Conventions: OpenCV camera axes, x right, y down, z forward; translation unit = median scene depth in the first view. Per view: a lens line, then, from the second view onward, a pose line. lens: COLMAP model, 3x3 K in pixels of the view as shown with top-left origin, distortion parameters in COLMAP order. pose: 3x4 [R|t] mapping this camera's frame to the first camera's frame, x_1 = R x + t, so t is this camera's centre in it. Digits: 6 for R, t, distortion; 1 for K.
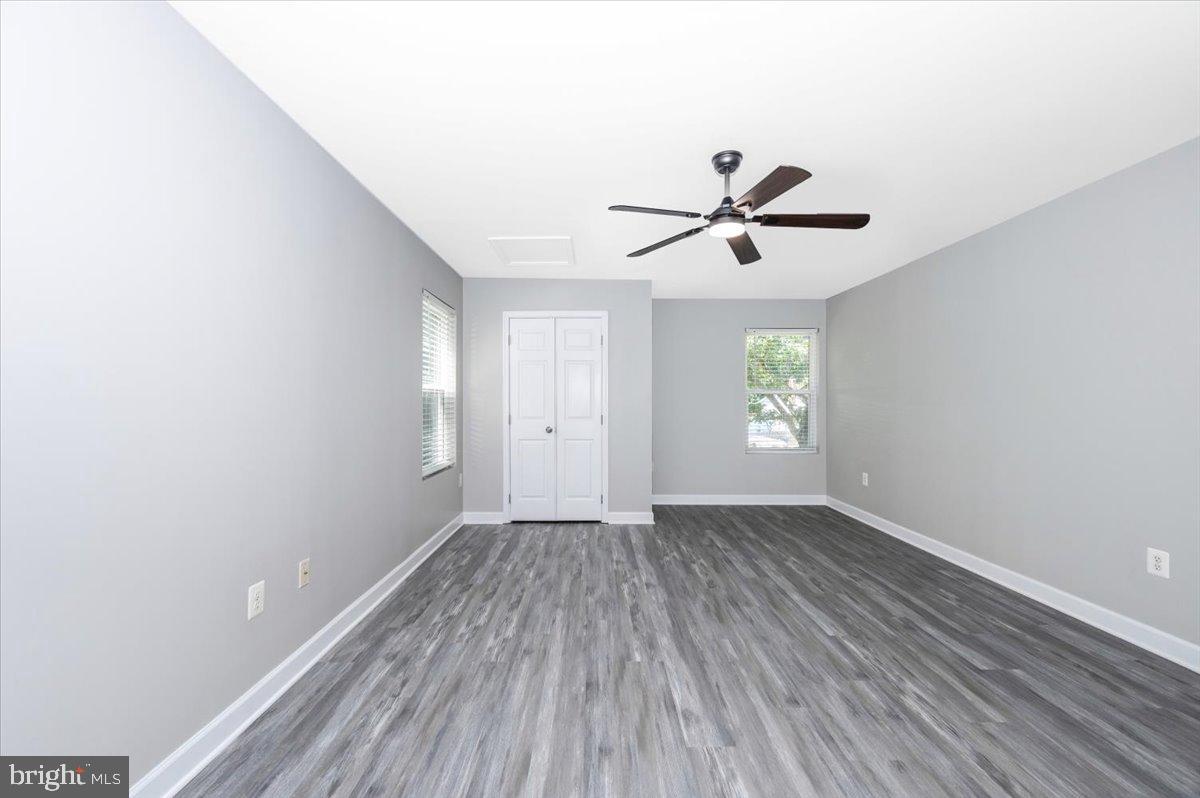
lens RADIAL K [[480.6, 0, 599.7], [0, 480.6, 399.0], [0, 0, 1]] dist [0.004211, -0.000678]
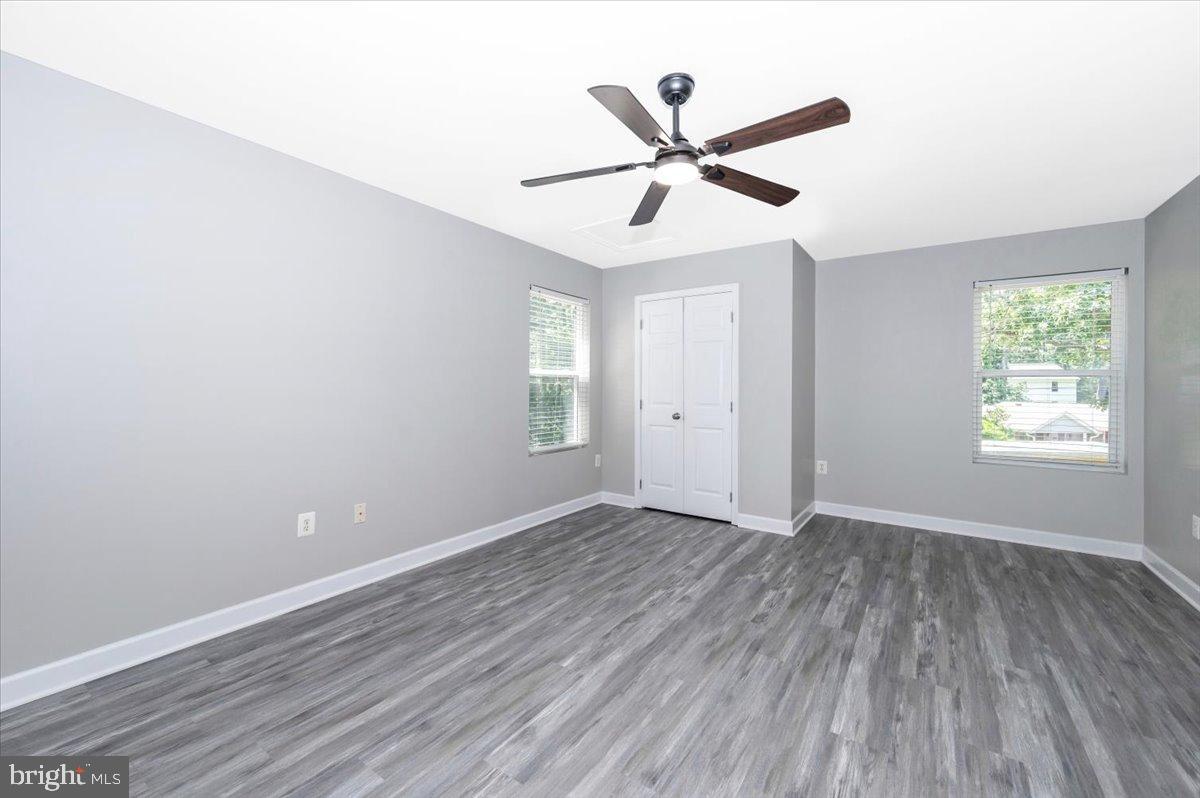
lens RADIAL K [[480.6, 0, 593.4], [0, 480.6, 388.6], [0, 0, 1]] dist [0.004211, -0.000678]
pose [[0.811447, 0.004866, -0.584406, 0.575276], [-0.000384, 0.999970, 0.007793, 0.002499], [0.584426, -0.006100, 0.811424, 0.245205]]
